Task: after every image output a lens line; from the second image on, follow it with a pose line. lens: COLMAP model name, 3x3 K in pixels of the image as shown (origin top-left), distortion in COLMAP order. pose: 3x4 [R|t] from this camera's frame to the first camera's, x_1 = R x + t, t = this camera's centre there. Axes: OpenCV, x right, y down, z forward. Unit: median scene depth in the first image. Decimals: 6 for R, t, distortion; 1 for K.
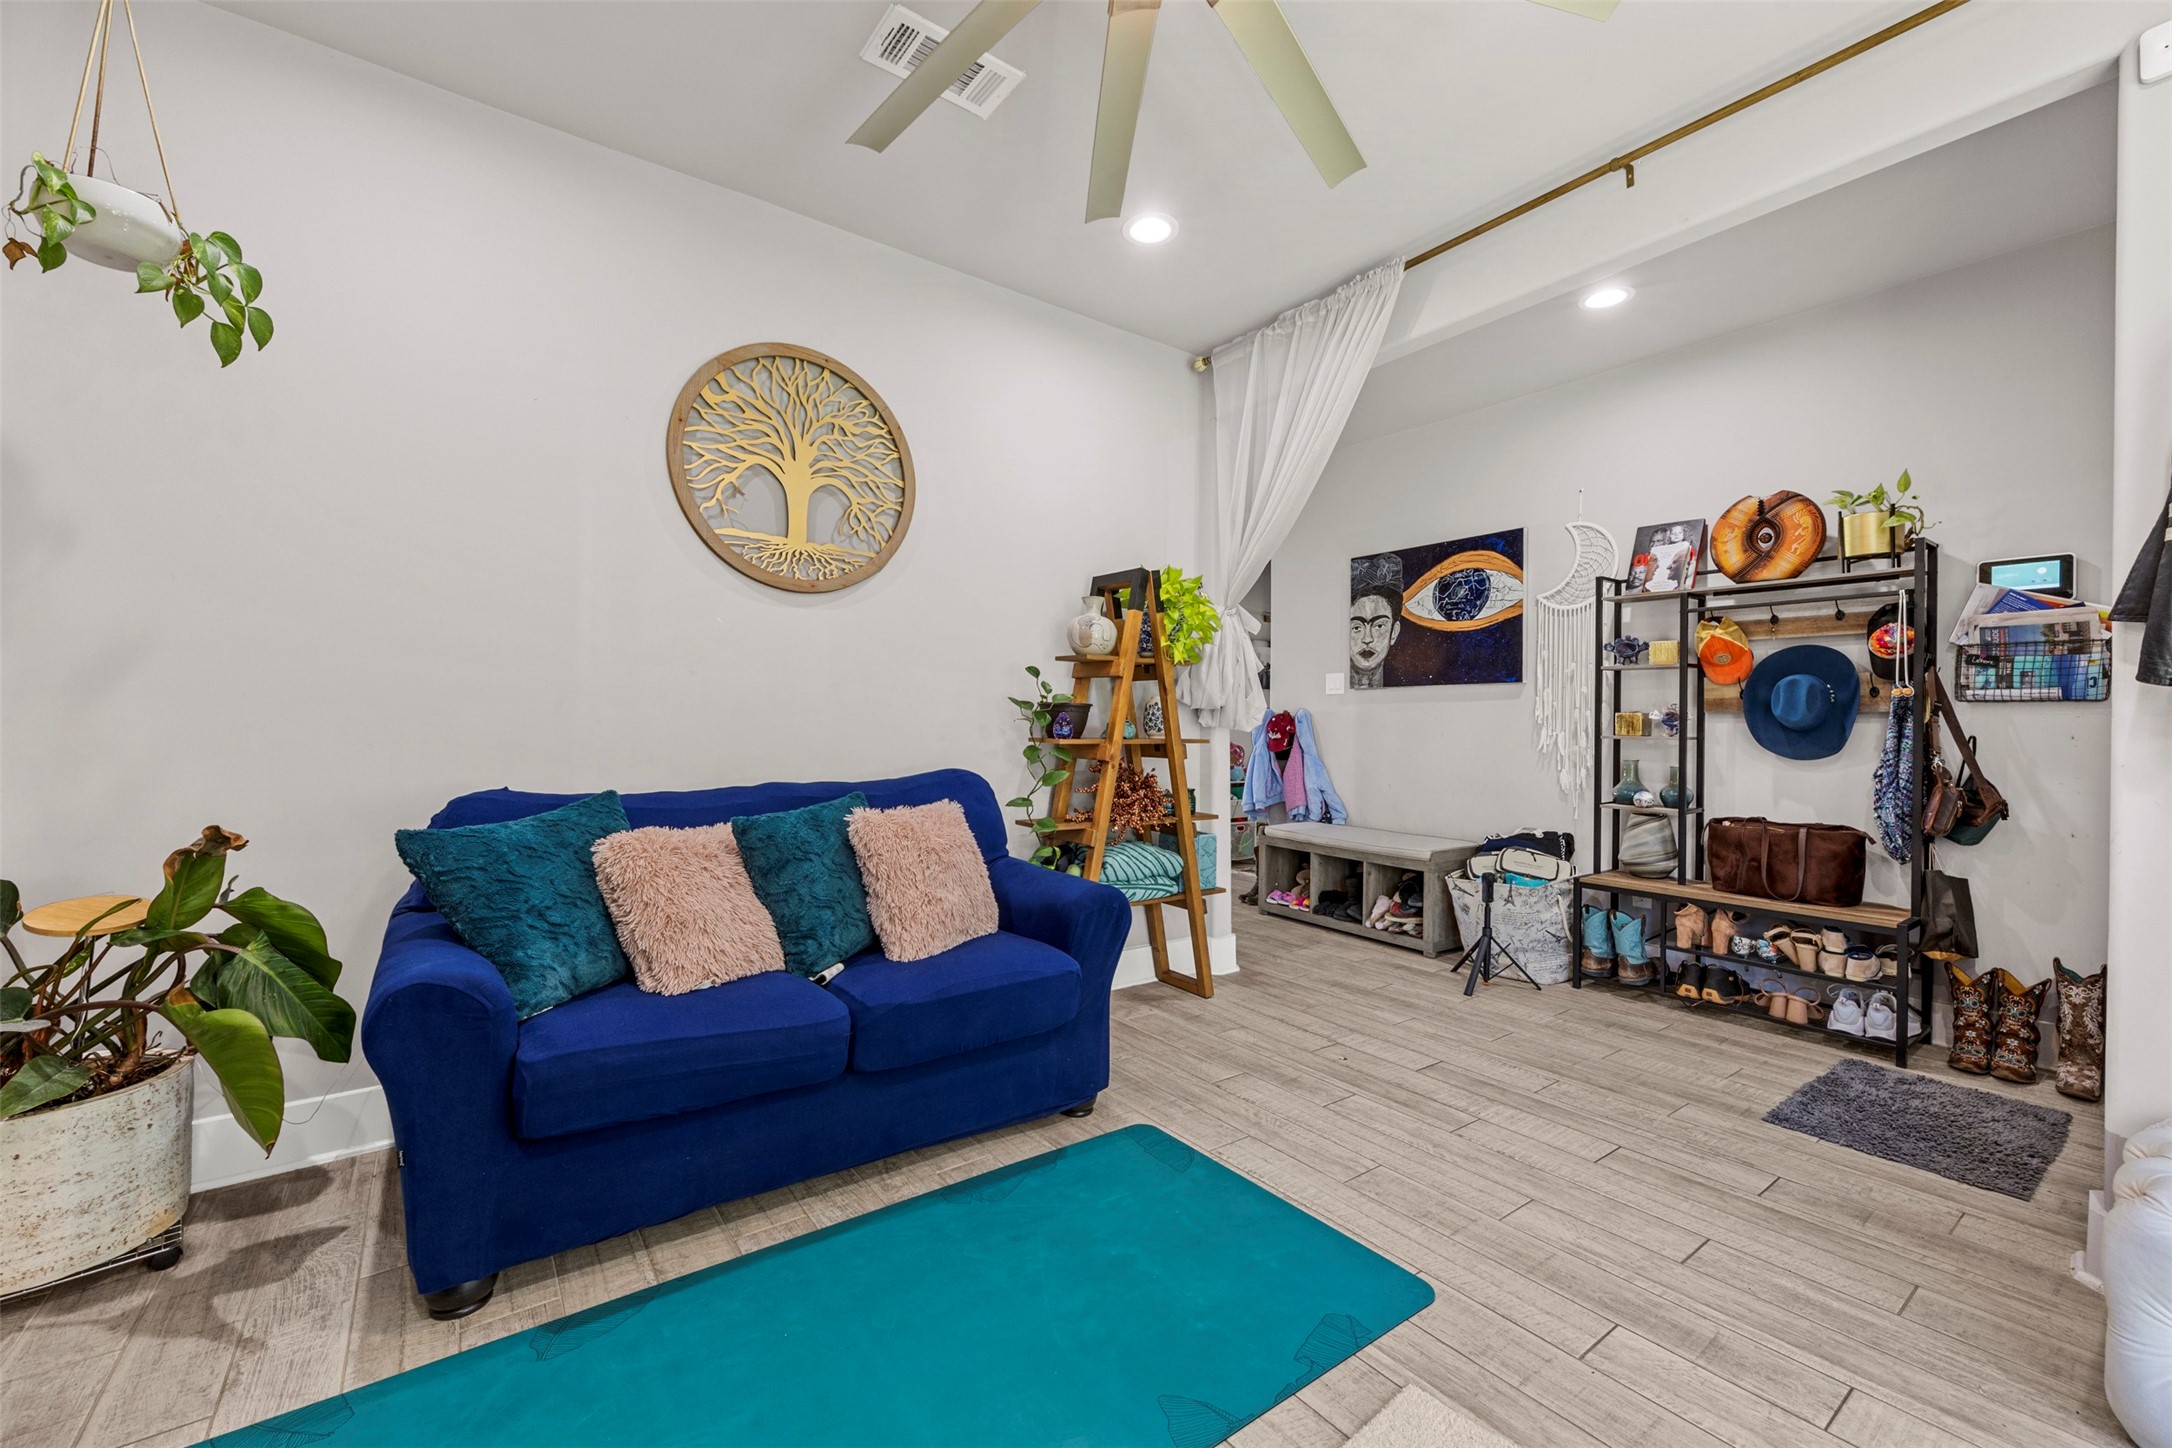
lens RADIAL K [[853.9, 0, 1086.0], [0, 853.9, 724.0], [0, 0, 1]] dist [0.000184, -0.000304]
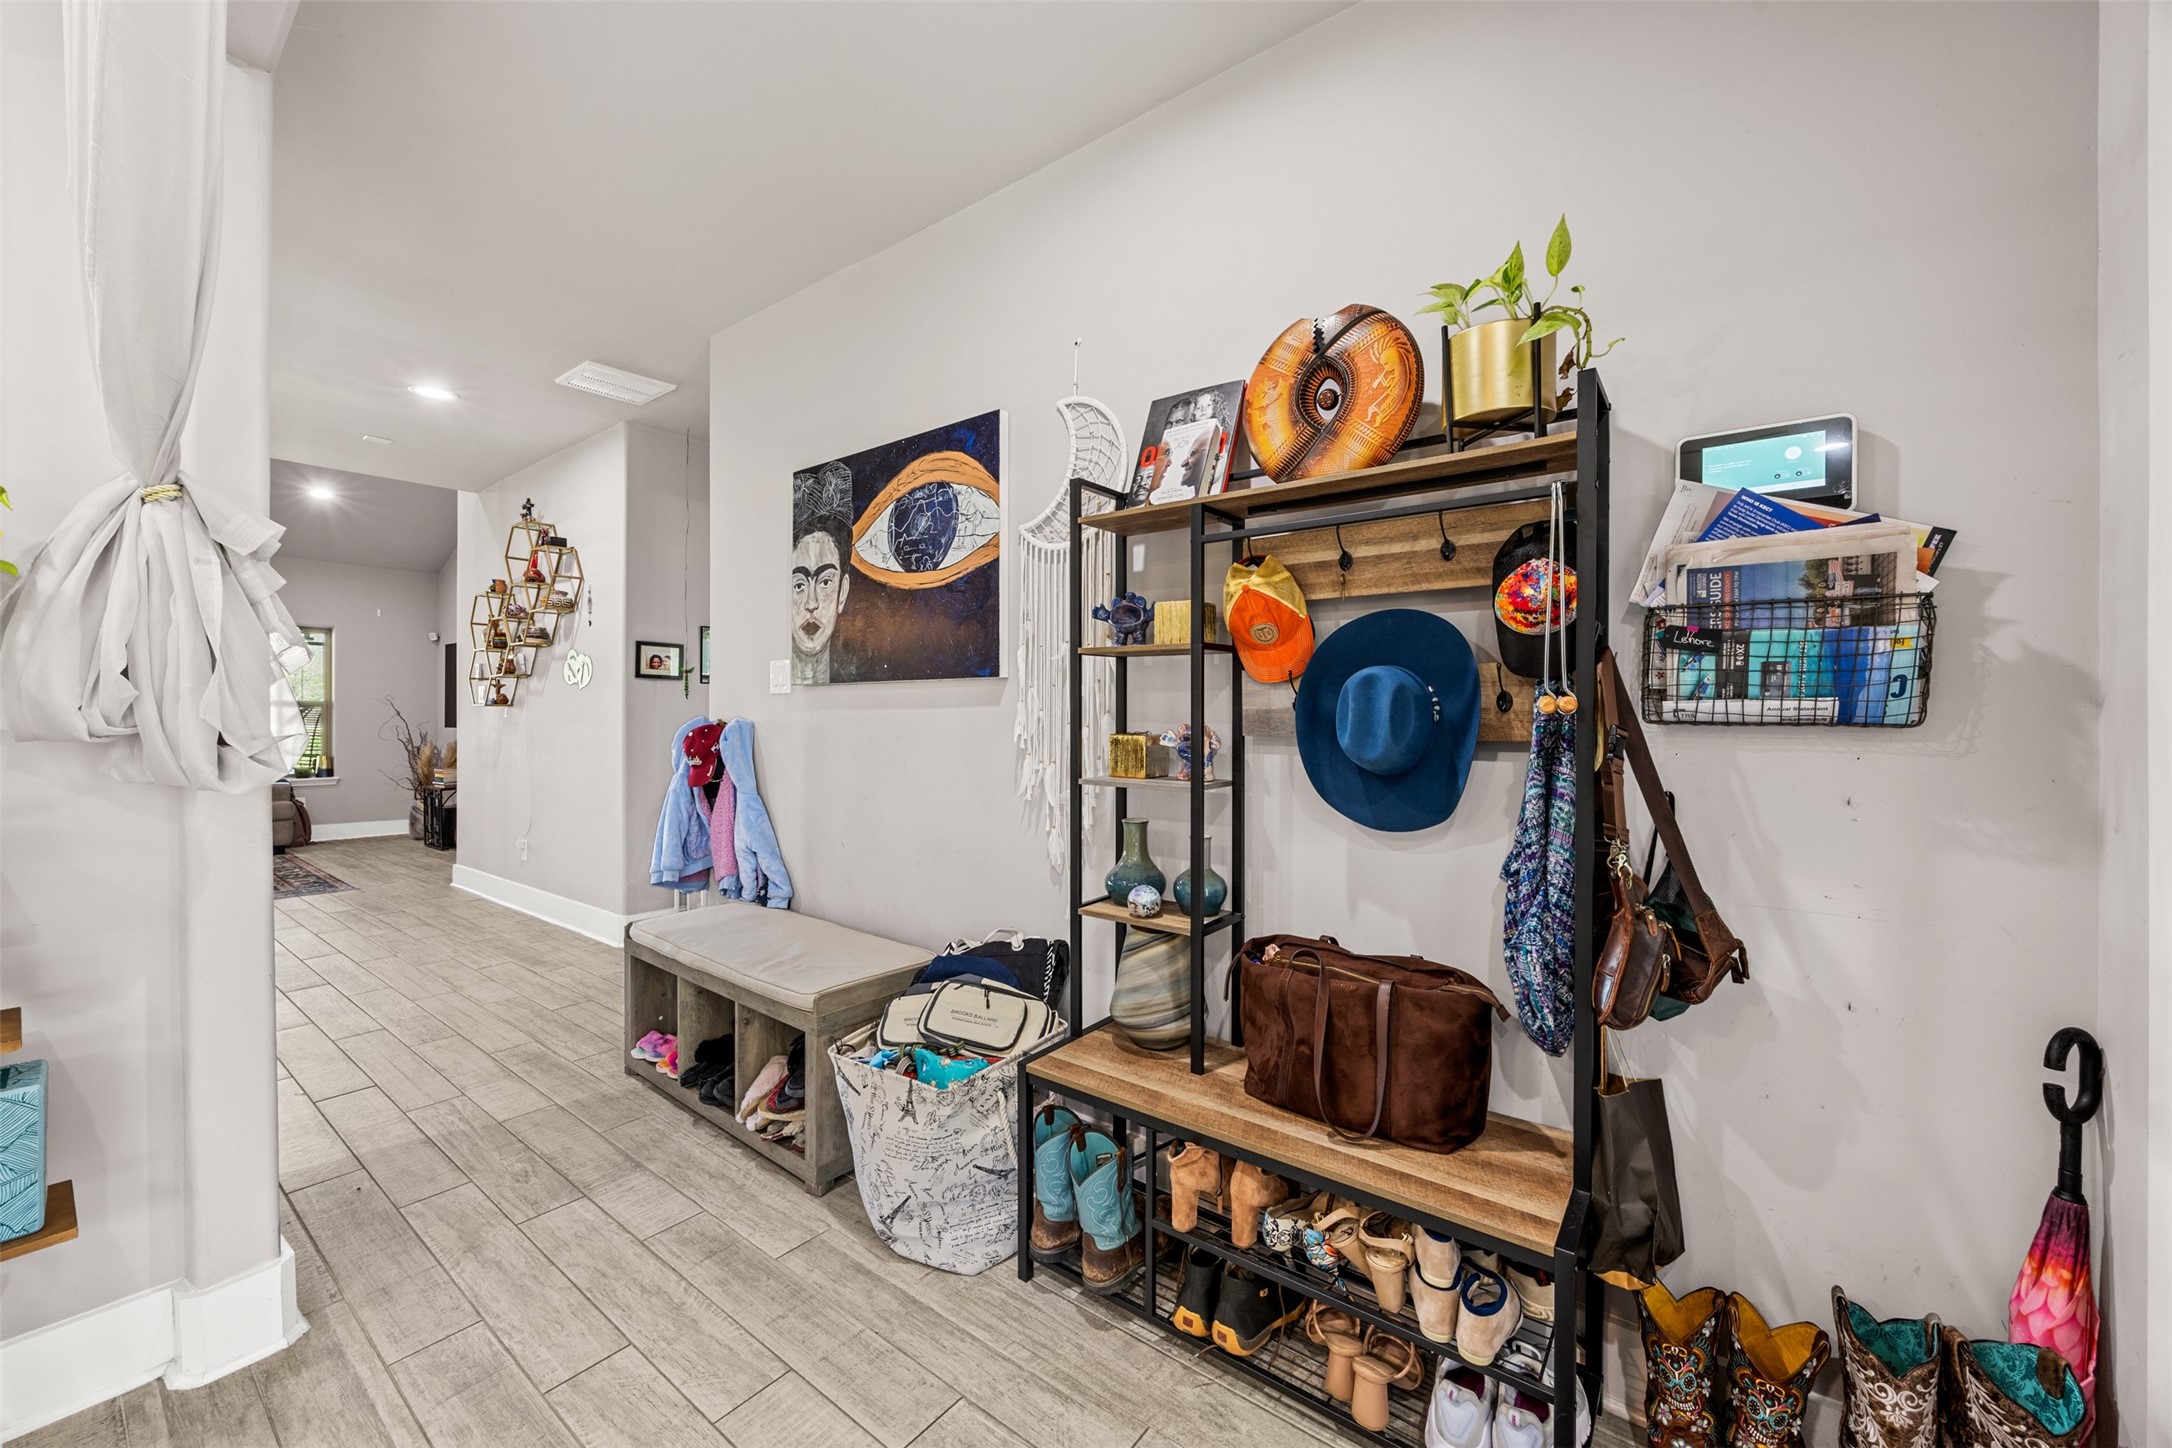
lens RADIAL K [[817.4, 0, 1082.4], [0, 817.4, 716.7], [0, 0, 1]] dist [0.000514, 0.000220]
pose [[0.960594, -0.007123, 0.277862, 0.538766], [0.006005, 0.999970, 0.004873, -0.031907], [-0.277889, -0.003012, 0.960609, 0.593482]]
